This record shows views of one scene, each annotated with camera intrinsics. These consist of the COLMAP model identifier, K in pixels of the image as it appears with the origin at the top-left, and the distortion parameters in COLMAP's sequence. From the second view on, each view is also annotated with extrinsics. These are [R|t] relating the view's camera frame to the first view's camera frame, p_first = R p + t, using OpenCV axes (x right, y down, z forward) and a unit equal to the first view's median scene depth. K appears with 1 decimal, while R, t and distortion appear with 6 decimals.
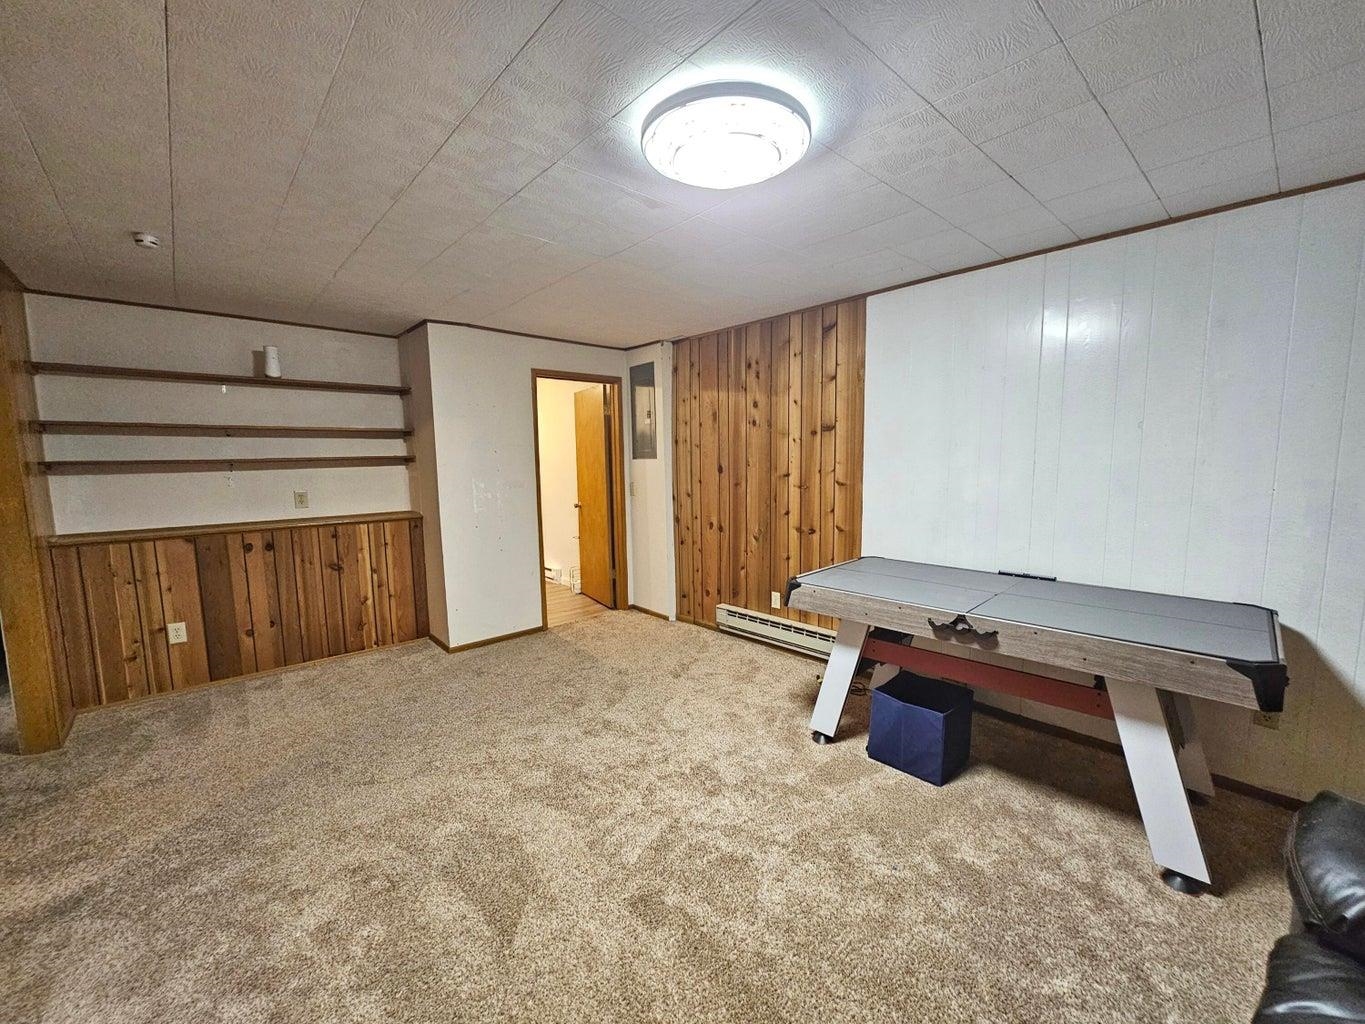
lens RADIAL K [[551.0, 0, 686.7], [0, 551.0, 515.5], [0, 0, 1]] dist [-0.010592, -0.000279]
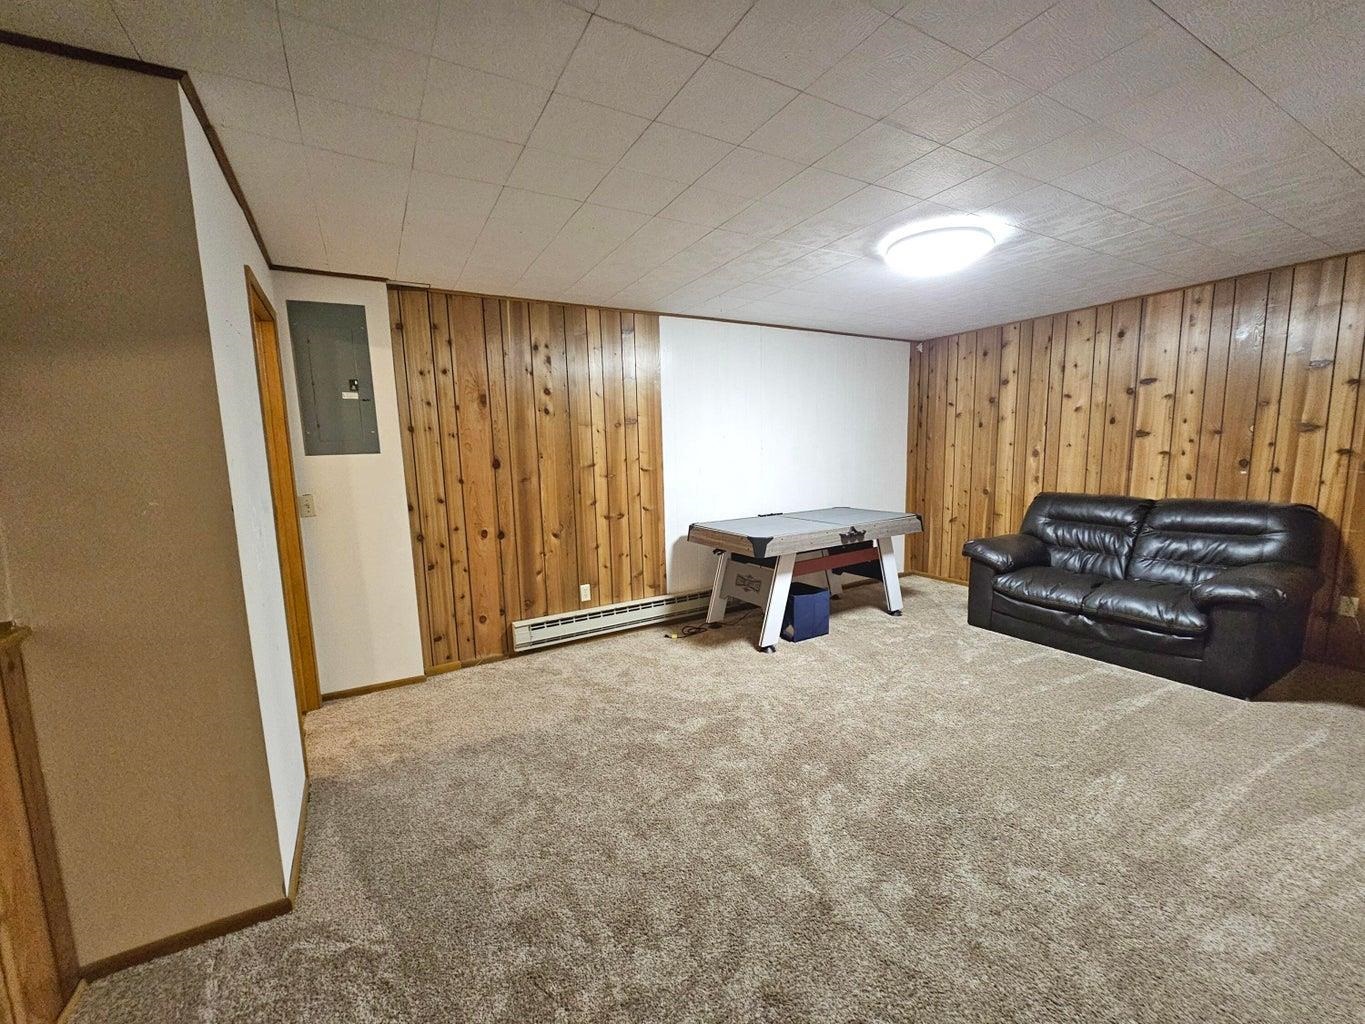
lens RADIAL K [[551.0, 0, 685.0], [0, 551.0, 516.7], [0, 0, 1]] dist [-0.010592, -0.000279]
pose [[0.221238, -0.113271, 0.968619, -0.734601], [0.126724, 0.988150, 0.086610, -0.043959], [-0.966951, 0.103586, 0.232971, 0.576933]]
